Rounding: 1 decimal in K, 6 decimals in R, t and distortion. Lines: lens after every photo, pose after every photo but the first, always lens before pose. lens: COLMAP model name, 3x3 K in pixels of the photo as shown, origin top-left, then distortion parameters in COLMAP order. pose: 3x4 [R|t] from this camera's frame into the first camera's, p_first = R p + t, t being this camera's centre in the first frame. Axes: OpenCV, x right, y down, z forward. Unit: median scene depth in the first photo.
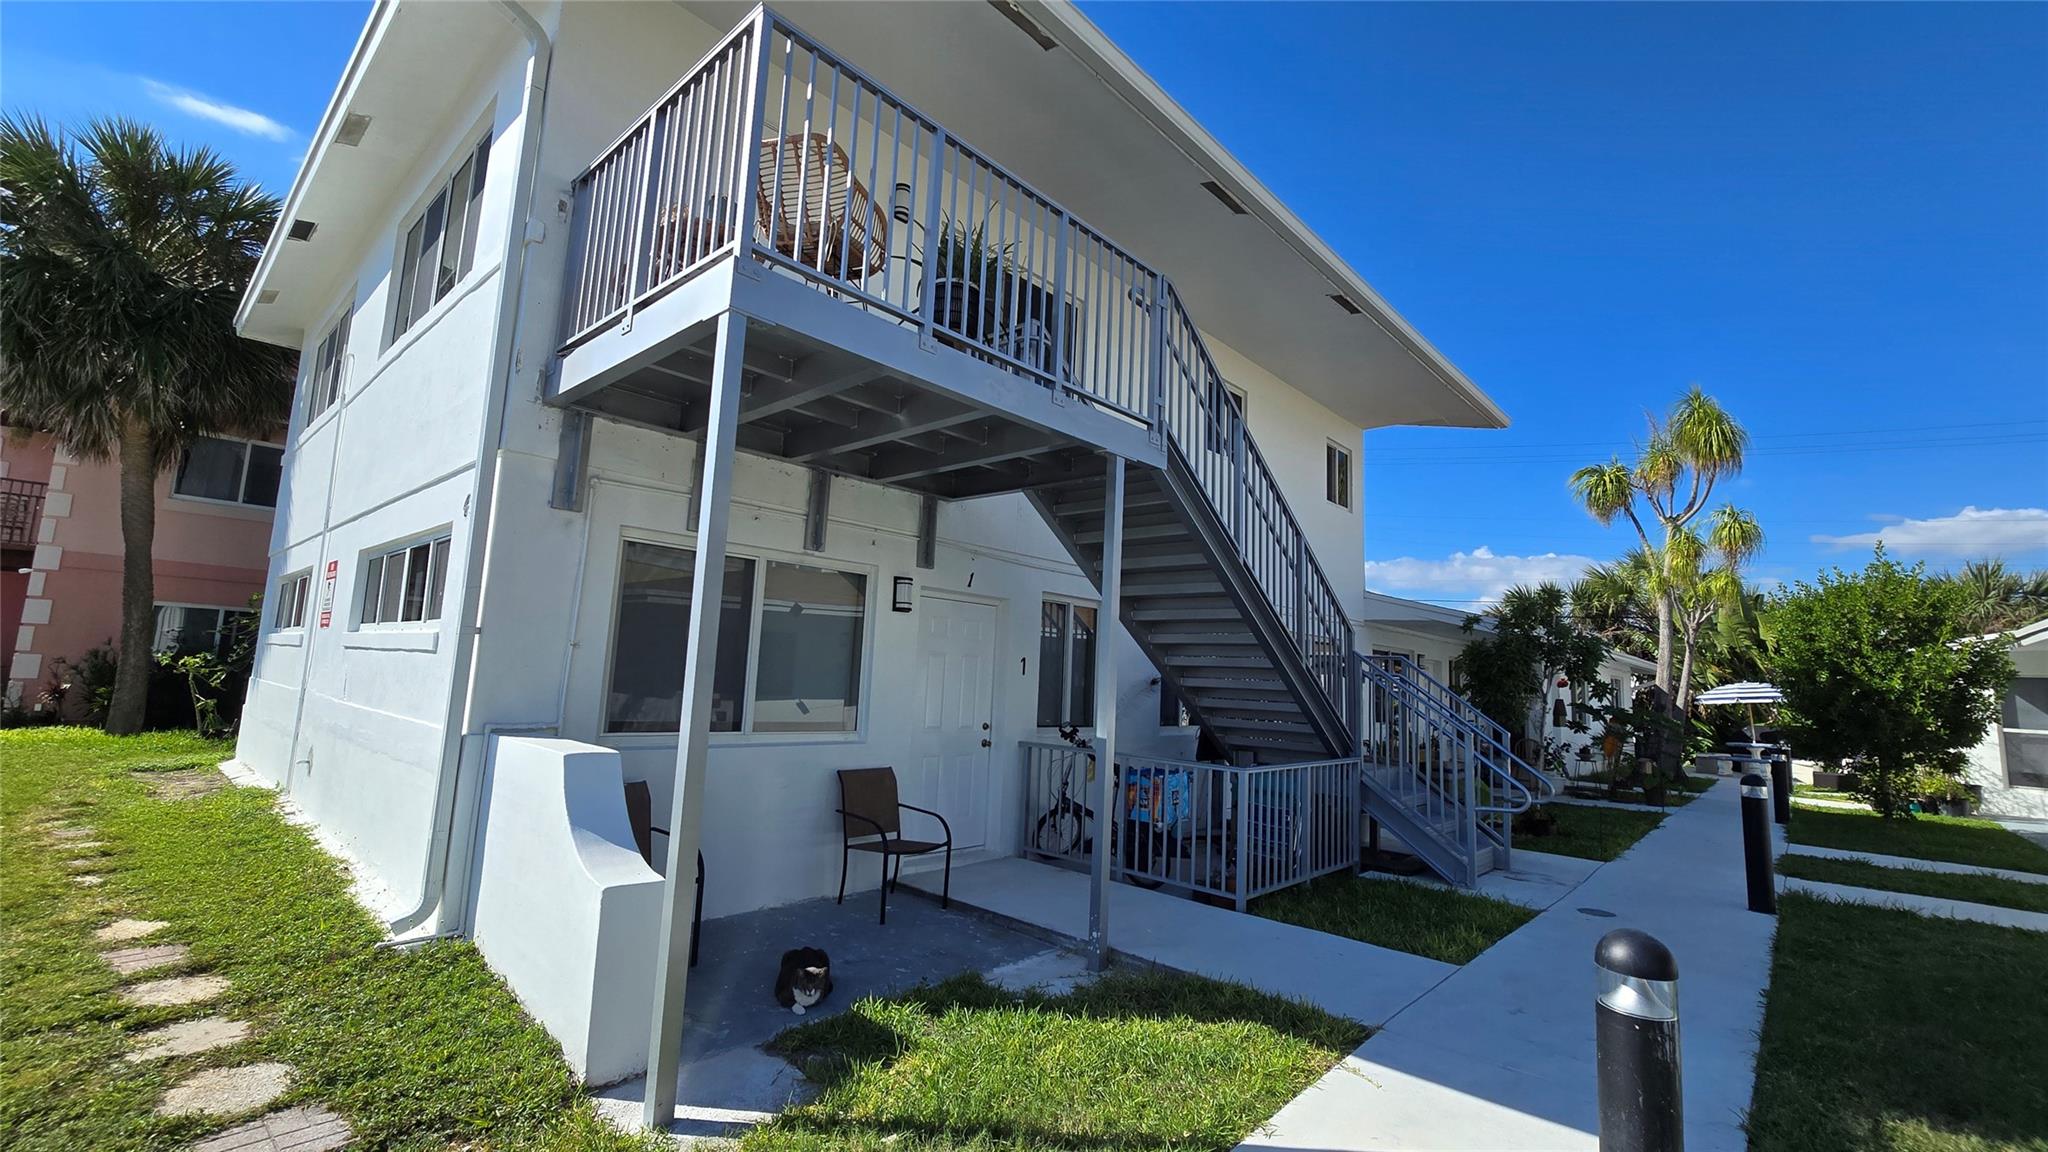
lens RADIAL K [[848.0, 0, 1027.0], [0, 848.0, 572.1], [0, 0, 1]] dist [-0.001182, 0.001232]
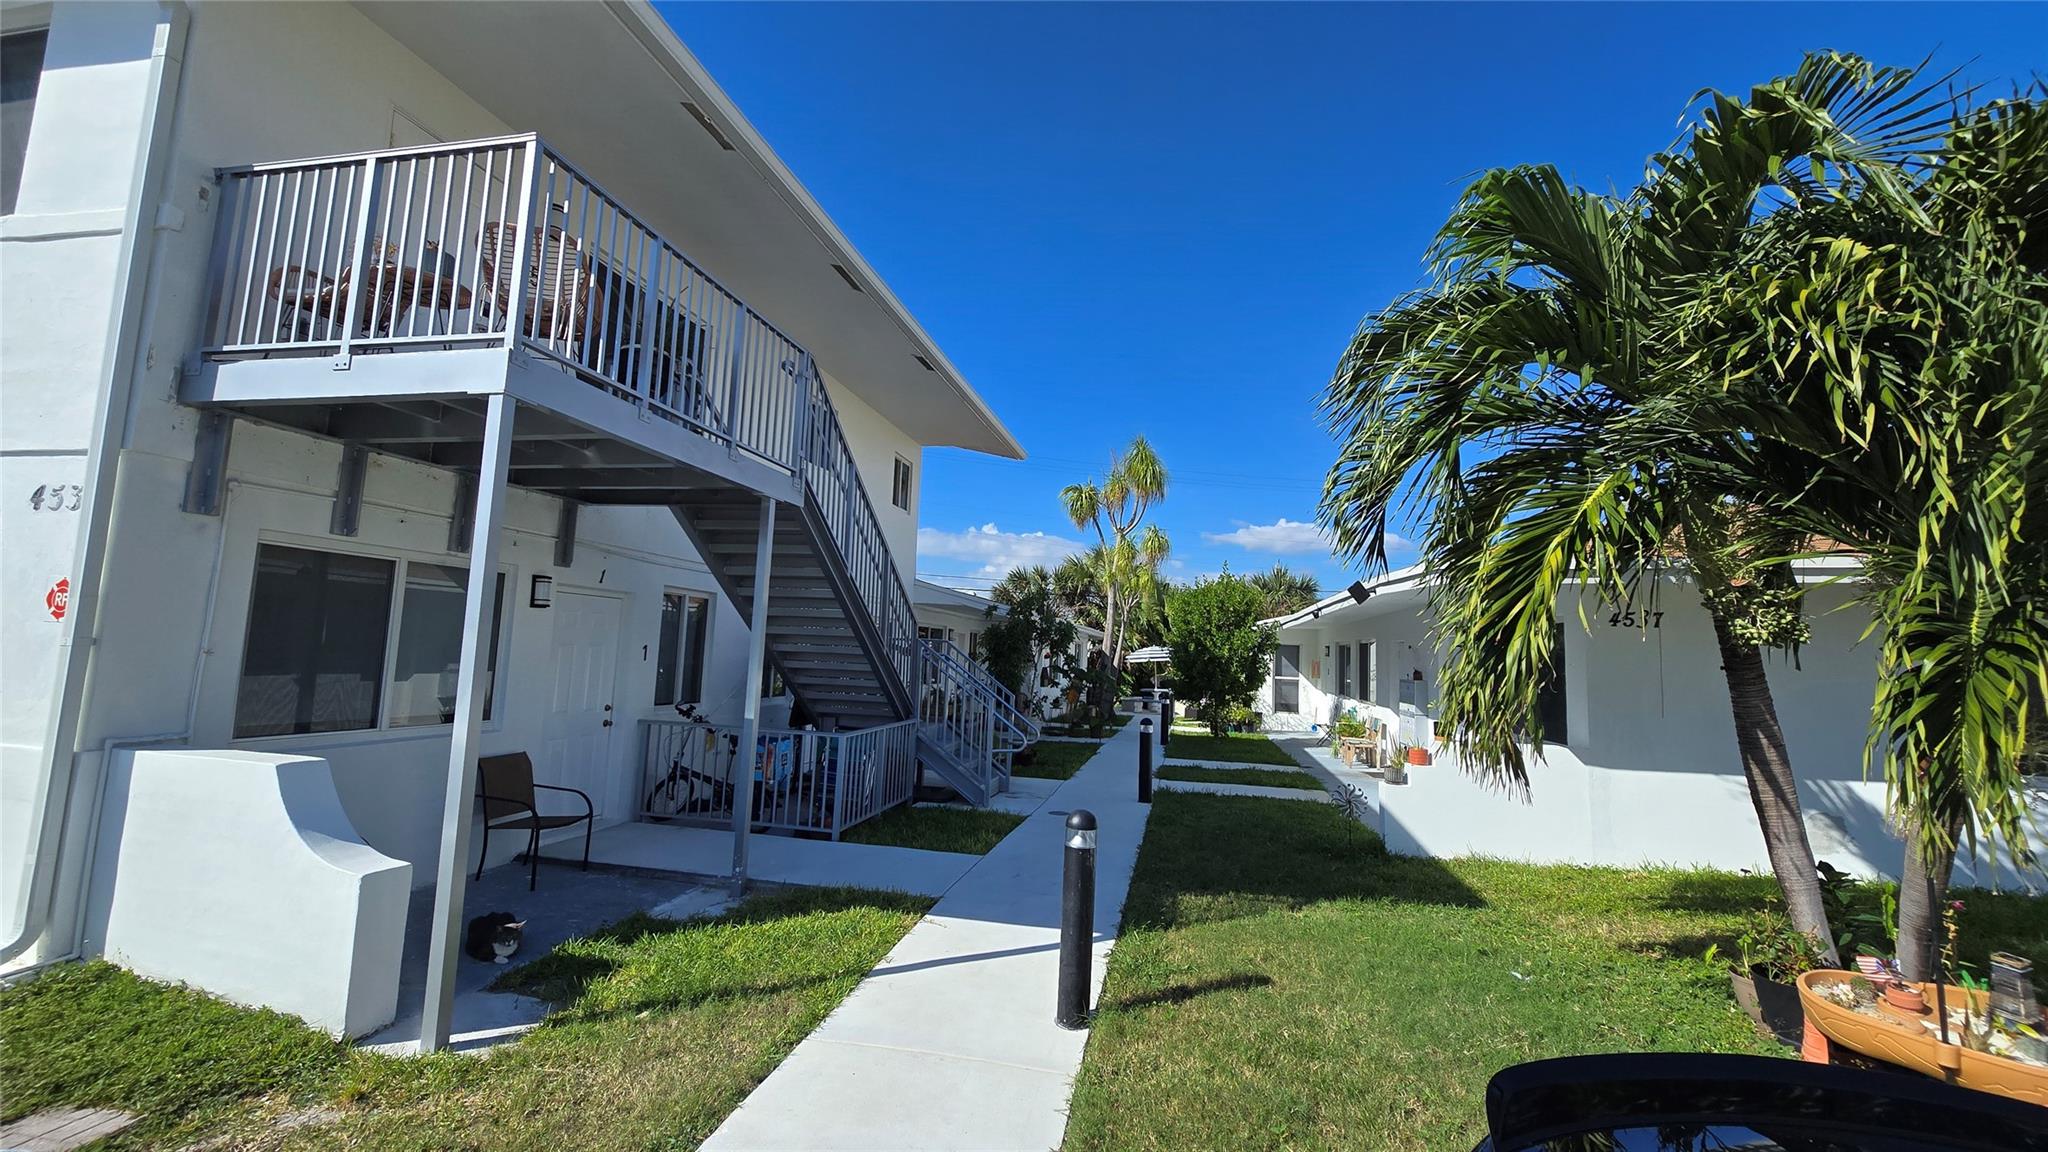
lens RADIAL K [[848.0, 0, 1023.6], [0, 848.0, 566.3], [0, 0, 1]] dist [-0.001182, 0.001232]
pose [[0.857704, 0.041975, 0.512427, -0.193139], [-0.067227, 0.997261, 0.030835, -0.089013], [-0.509730, -0.060896, 0.858177, -0.262317]]
